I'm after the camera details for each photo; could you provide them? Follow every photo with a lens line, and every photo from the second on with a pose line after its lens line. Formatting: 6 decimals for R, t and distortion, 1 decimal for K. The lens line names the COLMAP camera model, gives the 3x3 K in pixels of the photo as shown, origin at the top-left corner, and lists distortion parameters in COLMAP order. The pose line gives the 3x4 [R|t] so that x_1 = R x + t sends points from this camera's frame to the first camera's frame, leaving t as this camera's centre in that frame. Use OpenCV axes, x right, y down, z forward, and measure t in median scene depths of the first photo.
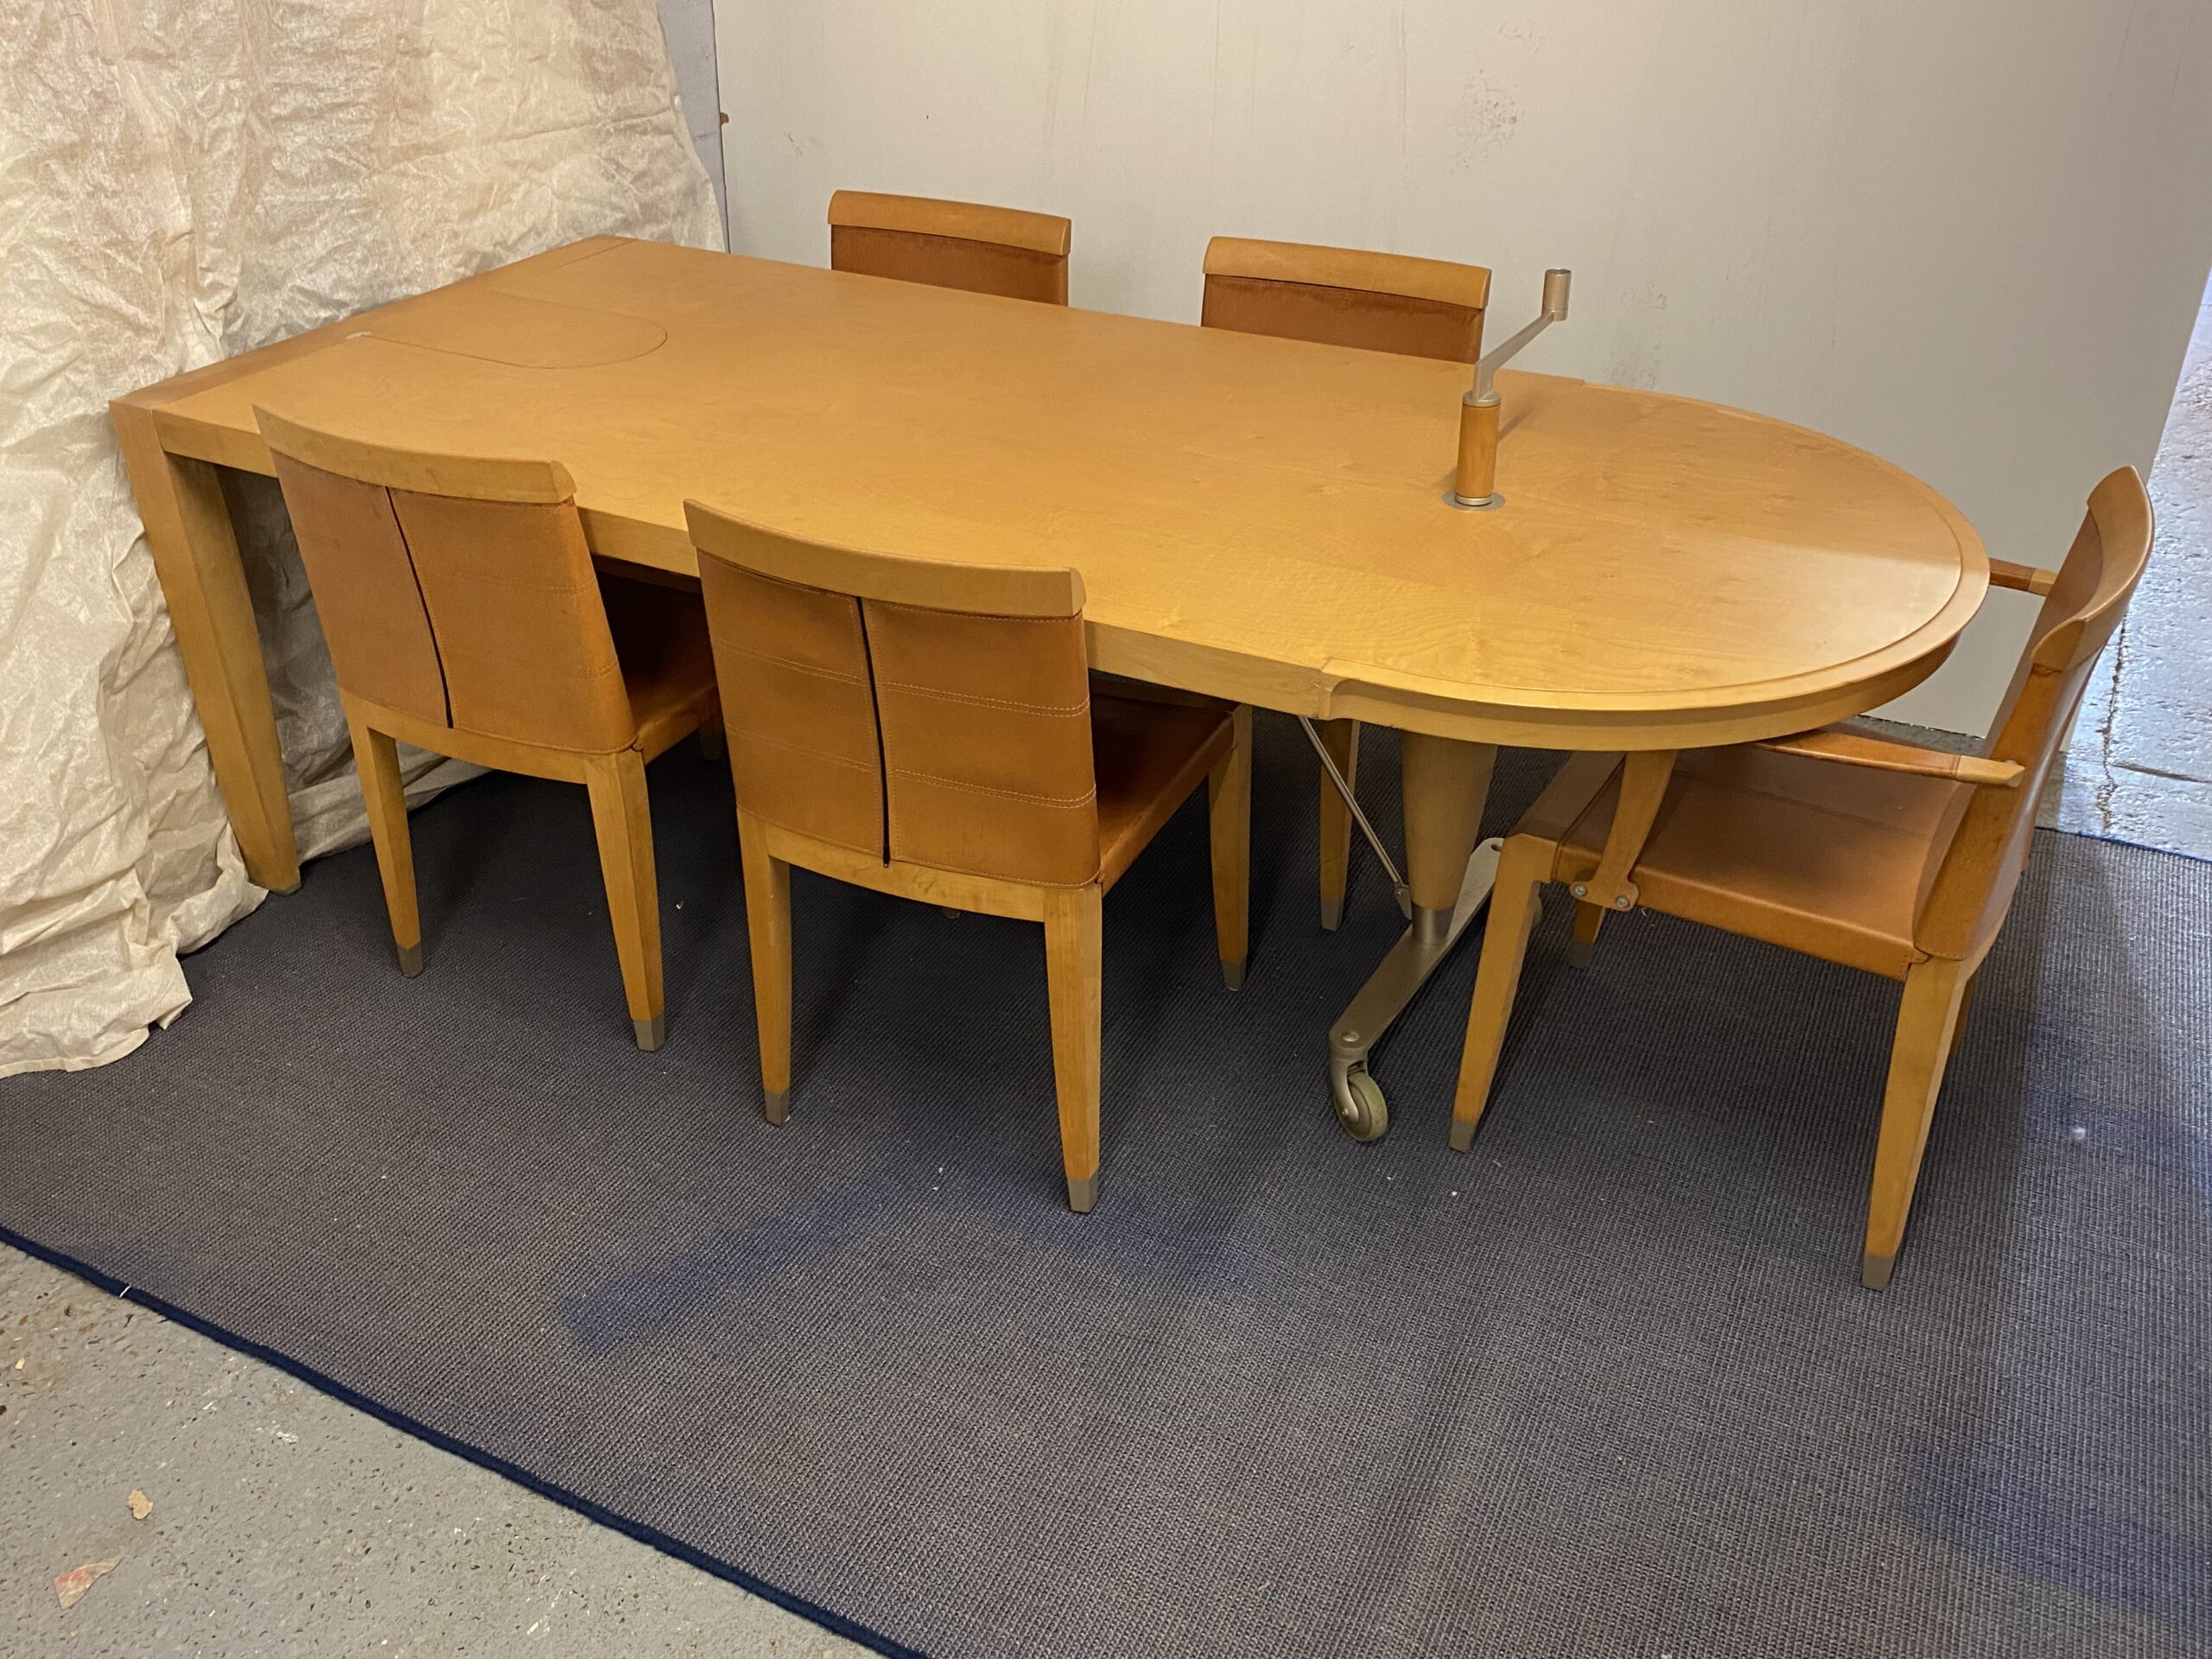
lens RADIAL K [[1822.9, 0, 1102.3], [0, 1822.9, 818.0], [0, 0, 1]] dist [0.001186, 0.002364]
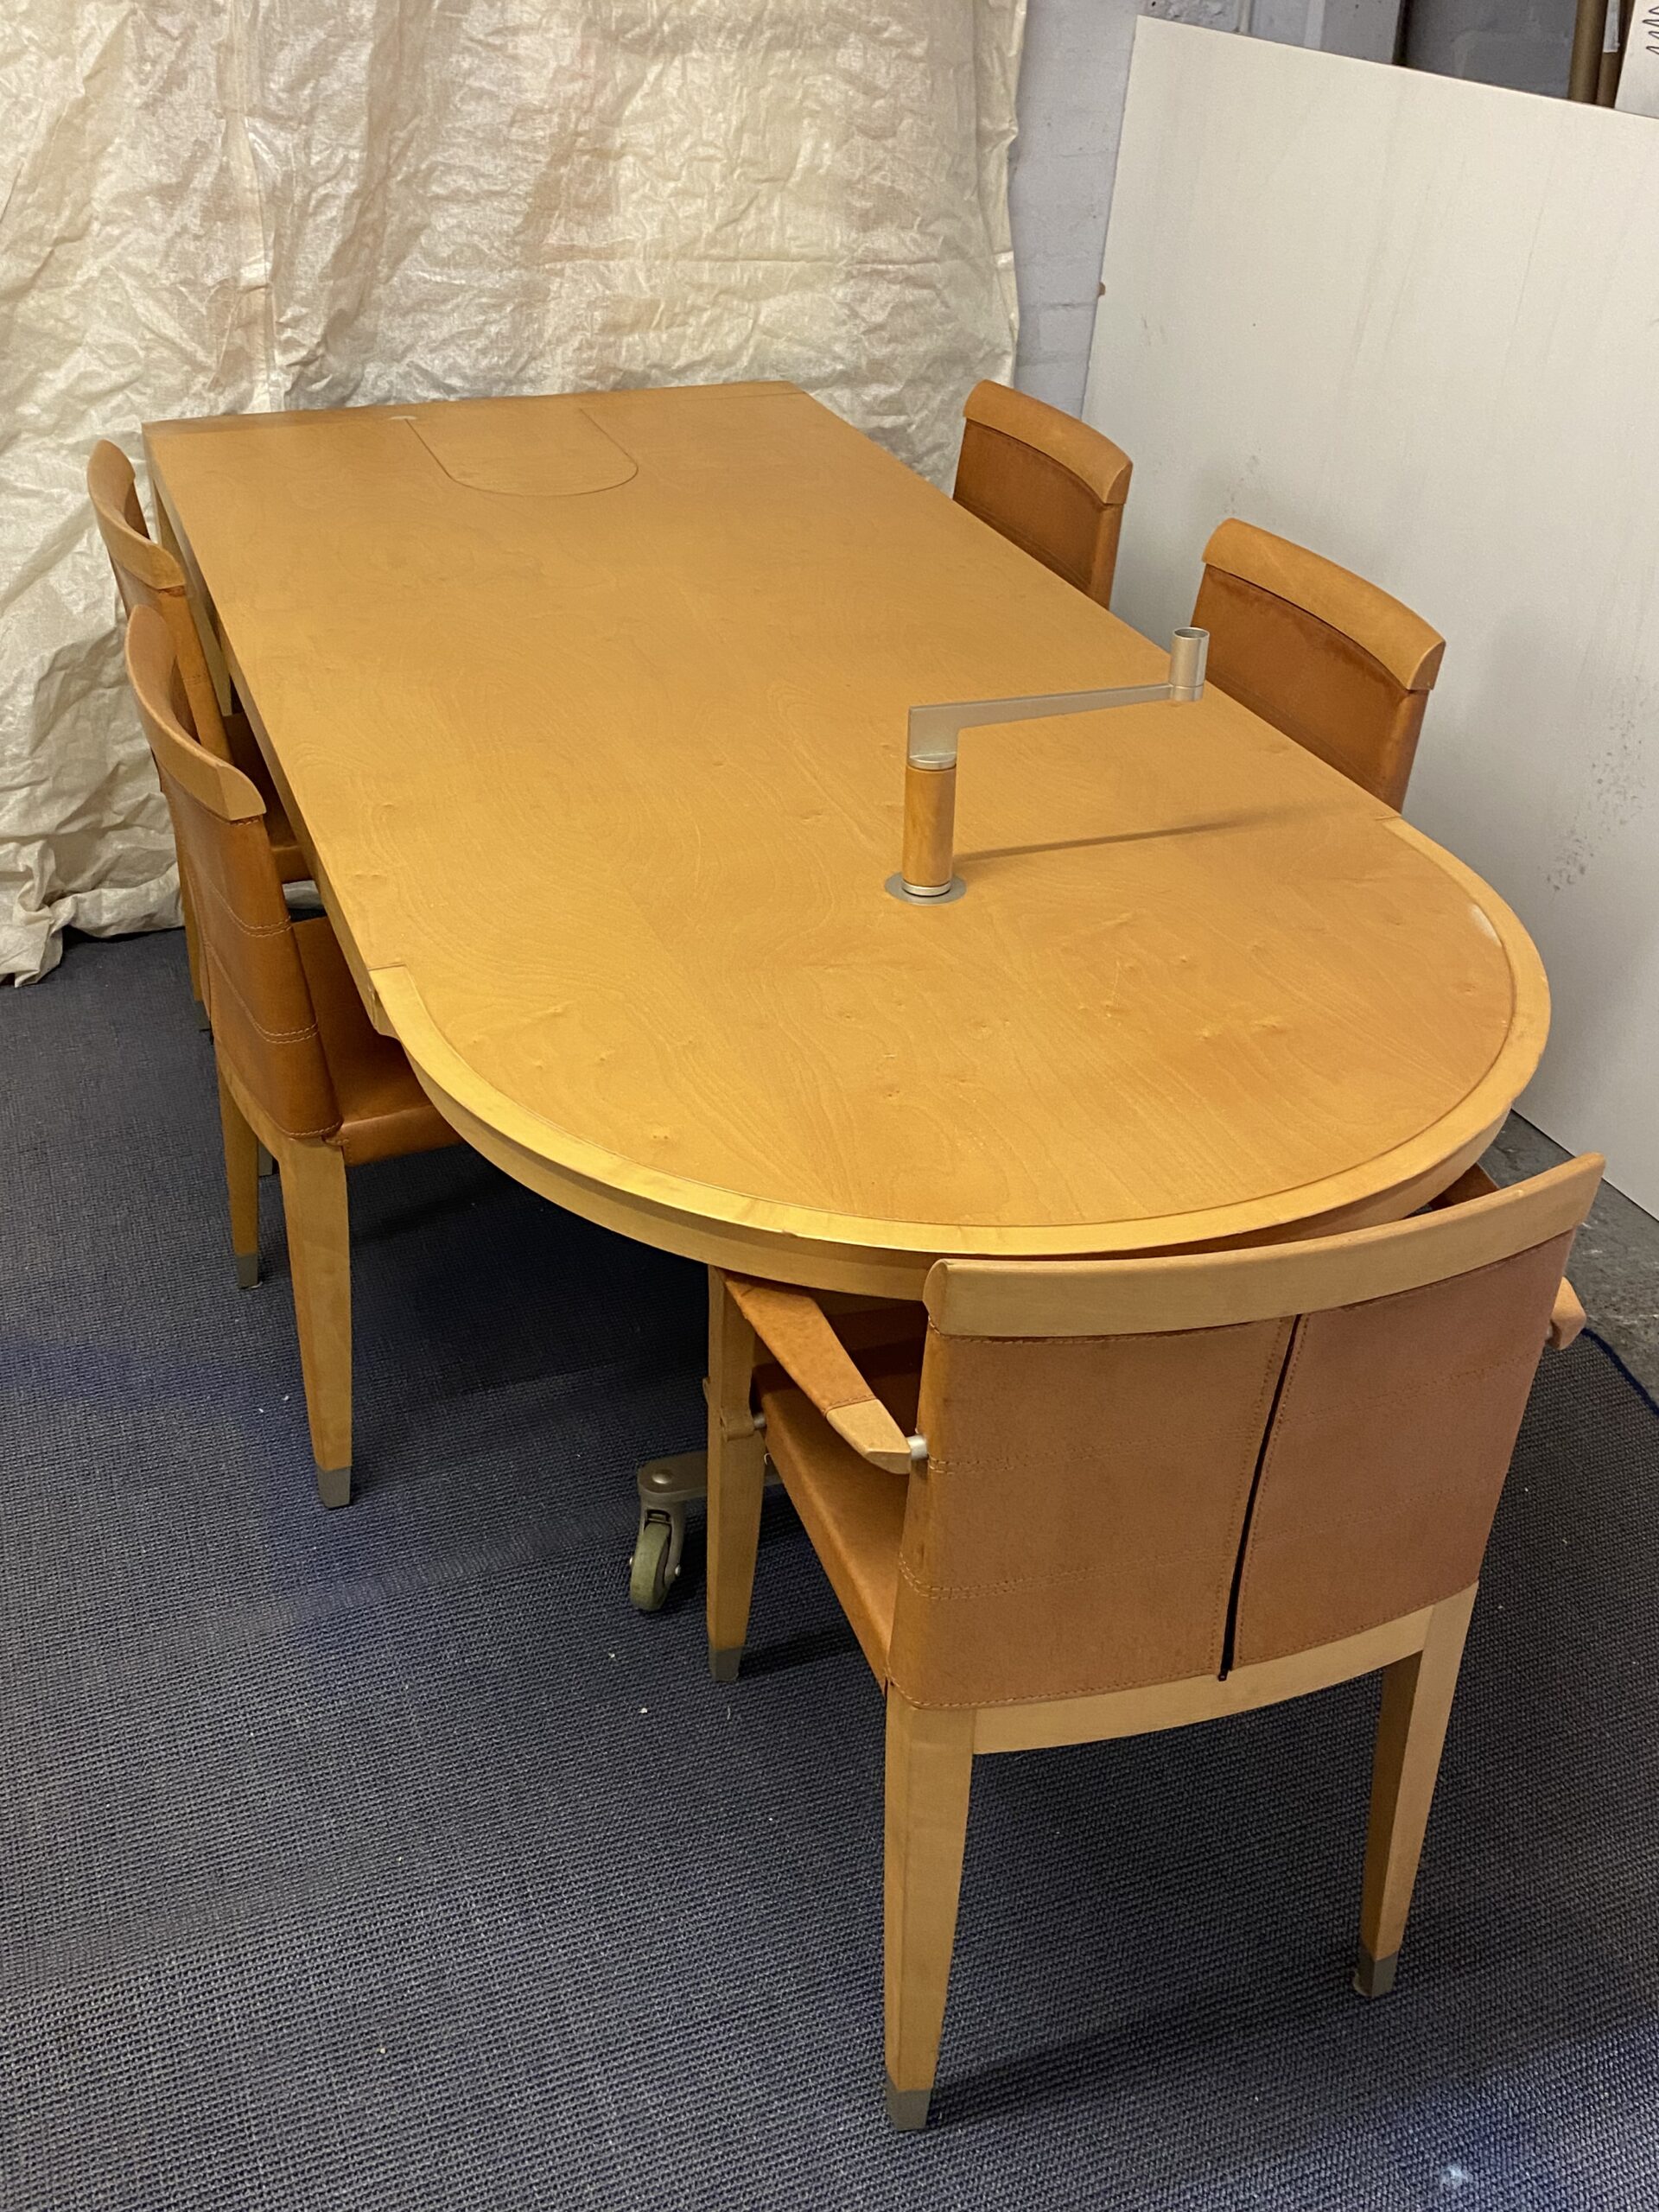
lens RADIAL K [[2125.6, 0, 833.8], [0, 2125.6, 1115.5], [0, 0, 1]] dist [-0.007770, 0.000000]
pose [[0.745988, 0.374890, -0.550417, 0.540750], [-0.372670, 0.919974, 0.121512, -0.140595], [0.551923, 0.114477, 0.826000, 0.211457]]
